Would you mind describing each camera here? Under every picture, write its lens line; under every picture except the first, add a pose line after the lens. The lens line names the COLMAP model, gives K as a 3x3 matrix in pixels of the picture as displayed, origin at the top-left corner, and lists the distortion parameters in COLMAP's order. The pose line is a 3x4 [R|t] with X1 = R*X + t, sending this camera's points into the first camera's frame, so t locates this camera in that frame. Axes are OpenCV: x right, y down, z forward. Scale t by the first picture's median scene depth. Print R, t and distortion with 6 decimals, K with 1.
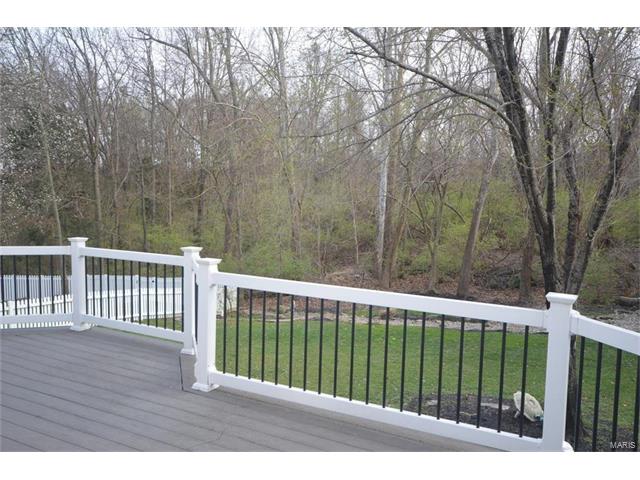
lens RADIAL K [[544.8, 0, 322.9], [0, 544.8, 244.3], [0, 0, 1]] dist [0.017775, 0.012630]
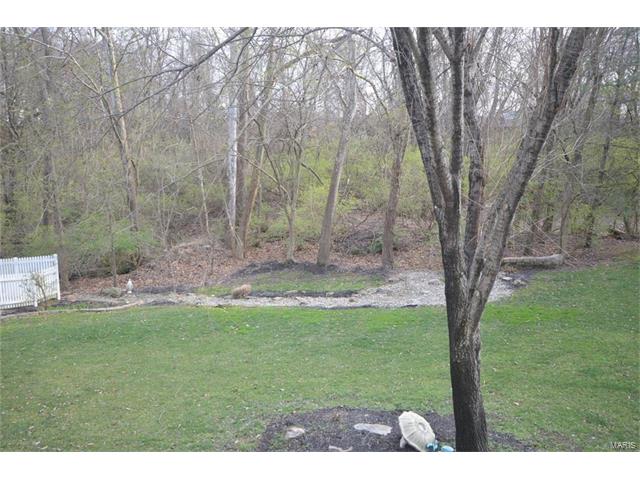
lens RADIAL K [[544.8, 0, 322.1], [0, 544.8, 238.8], [0, 0, 1]] dist [0.017775, 0.012630]
pose [[0.966996, -0.043562, 0.251038, 0.022576], [0.028141, 0.997508, 0.064697, -0.007184], [-0.253231, -0.055497, 0.965813, 0.102260]]
